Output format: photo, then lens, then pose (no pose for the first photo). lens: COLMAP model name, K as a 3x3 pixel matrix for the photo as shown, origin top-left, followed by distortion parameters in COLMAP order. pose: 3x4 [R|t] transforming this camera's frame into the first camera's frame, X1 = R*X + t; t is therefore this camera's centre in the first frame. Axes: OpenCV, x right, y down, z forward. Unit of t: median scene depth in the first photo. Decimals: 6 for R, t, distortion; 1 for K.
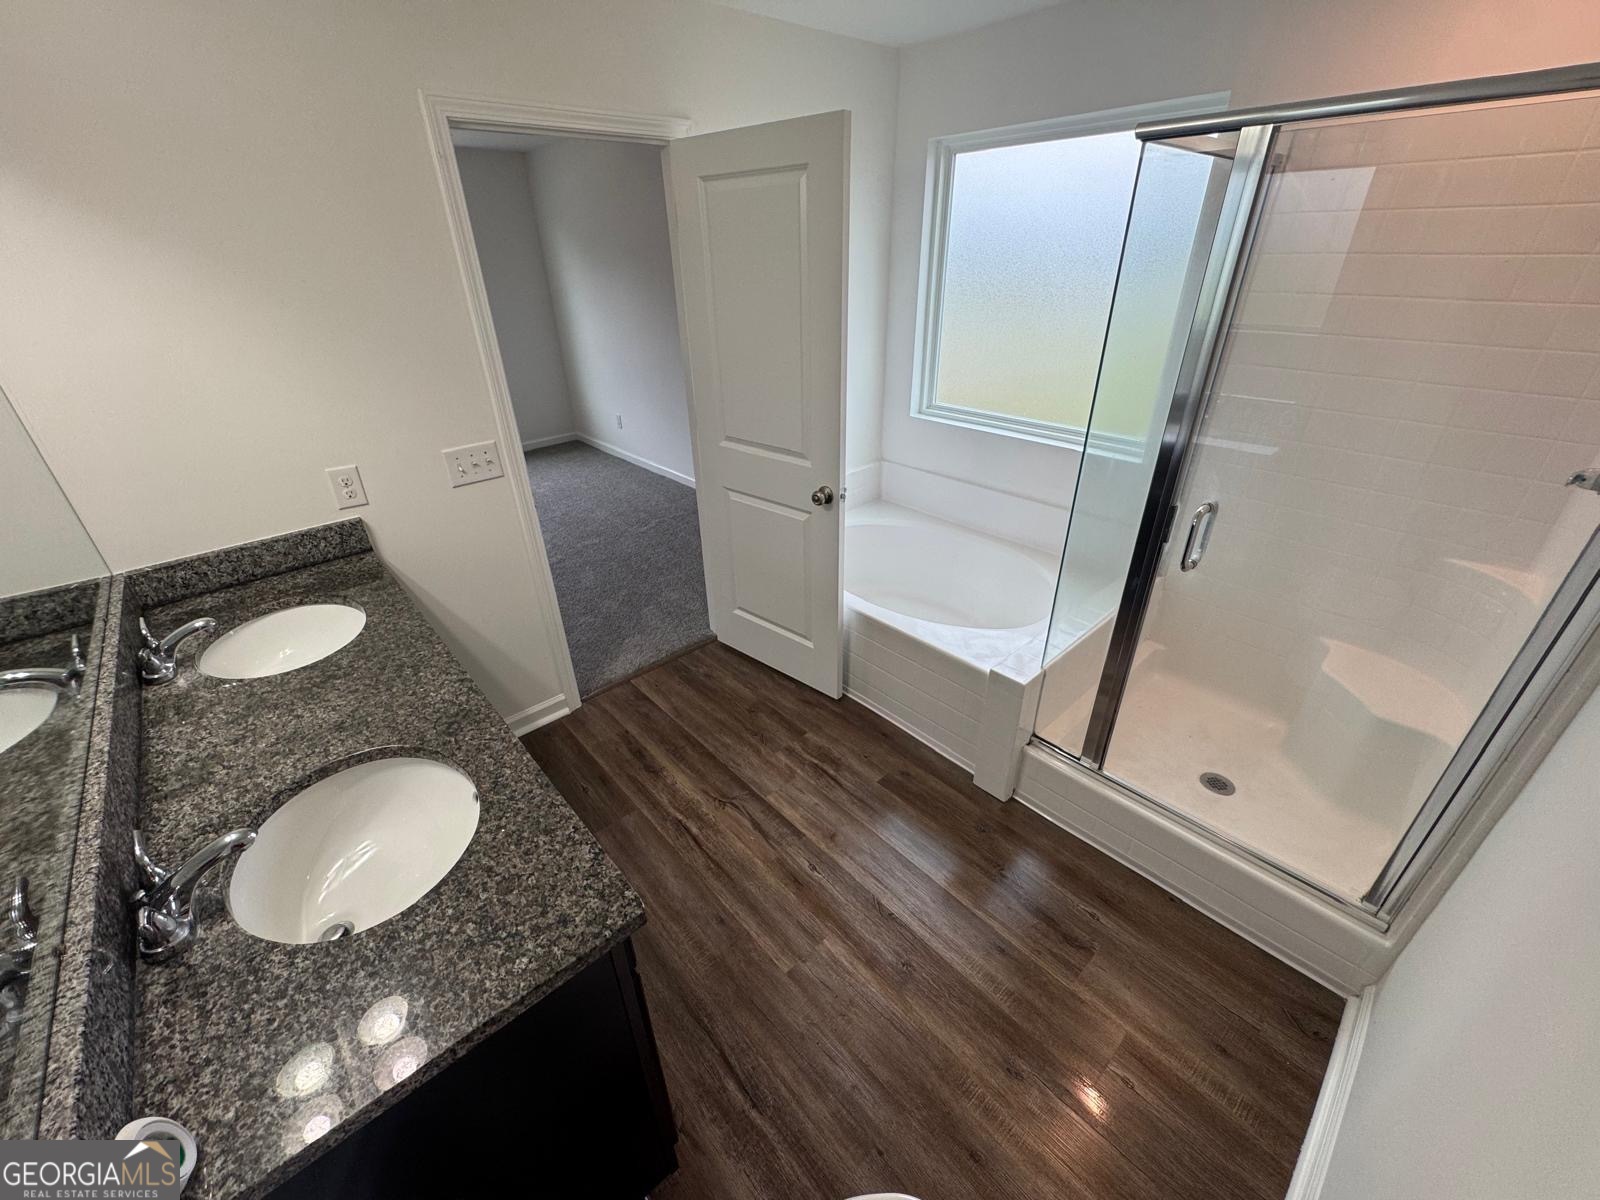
lens RADIAL K [[639.2, 0, 805.3], [0, 639.2, 595.8], [0, 0, 1]] dist [-0.005389, 0.001079]
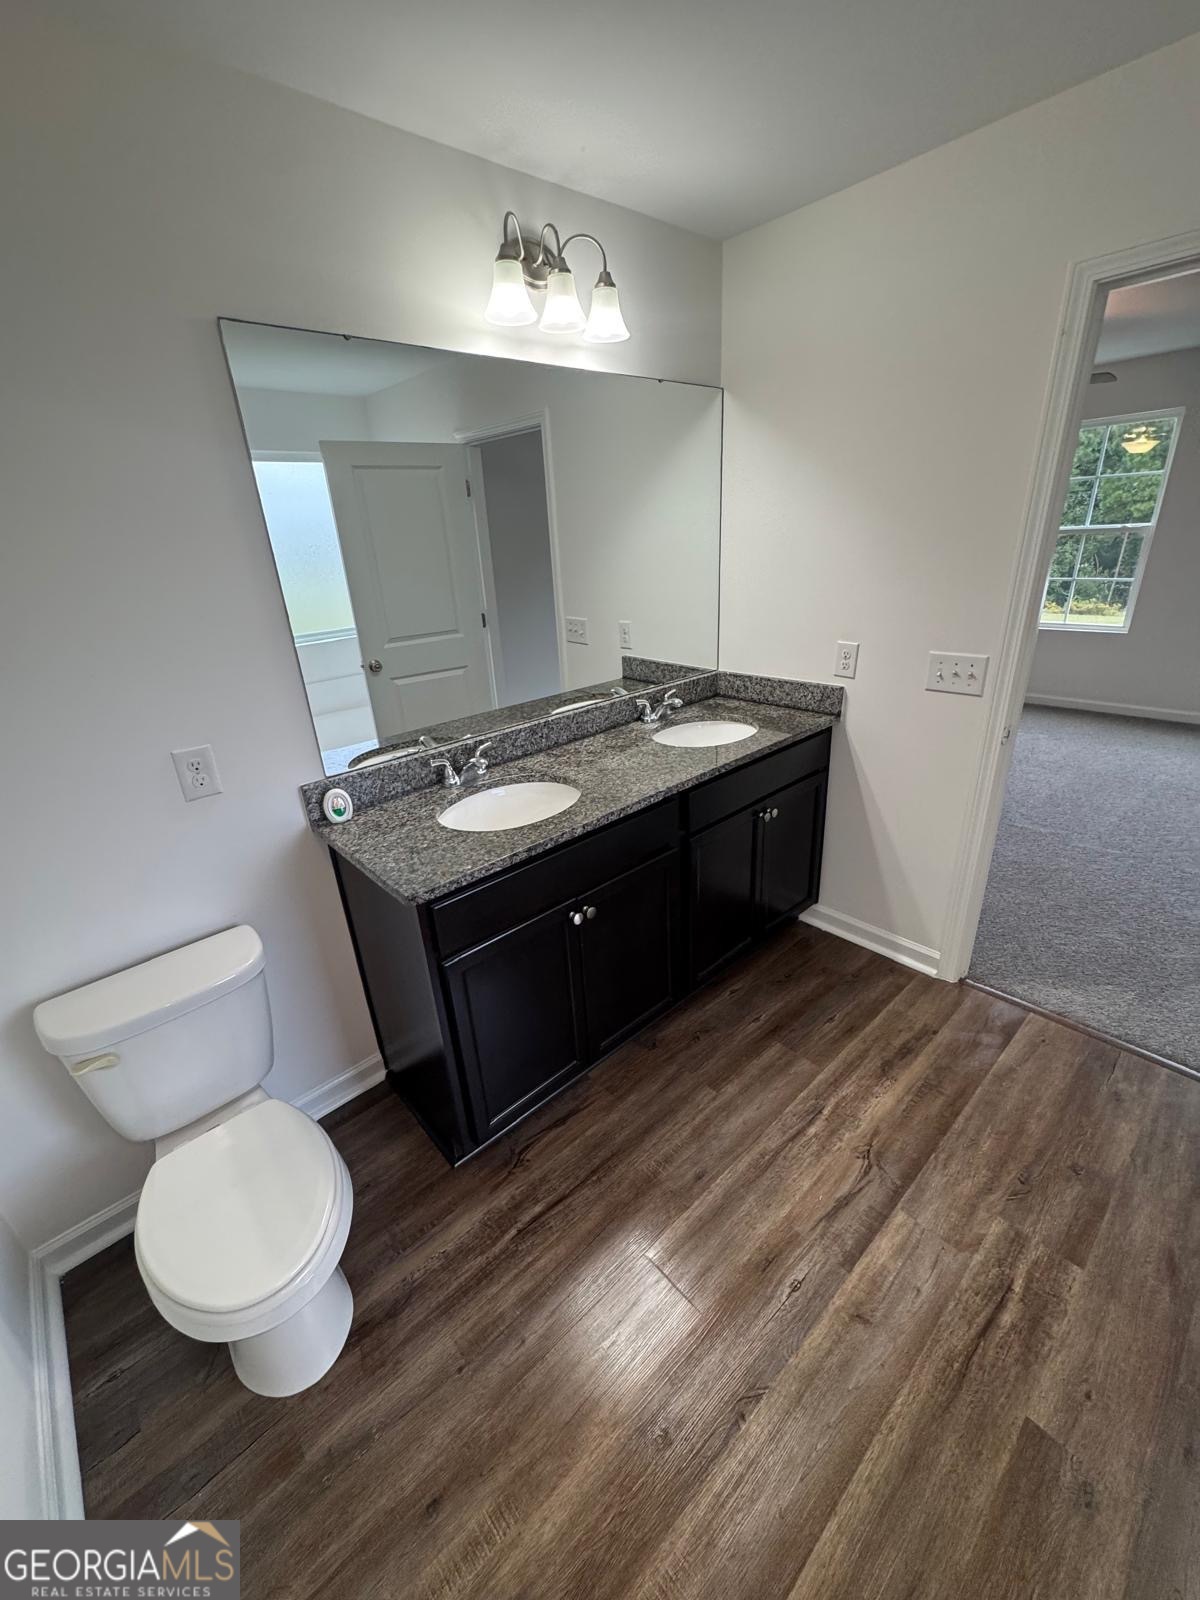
lens RADIAL K [[639.2, 0, 604.1], [0, 639.2, 805.6], [0, 0, 1]] dist [-0.005389, 0.001079]
pose [[-0.005224, 0.407360, -0.913253, 0.417047], [-0.426482, 0.825135, 0.370494, -0.174250], [0.904481, 0.391421, 0.169421, 0.453948]]
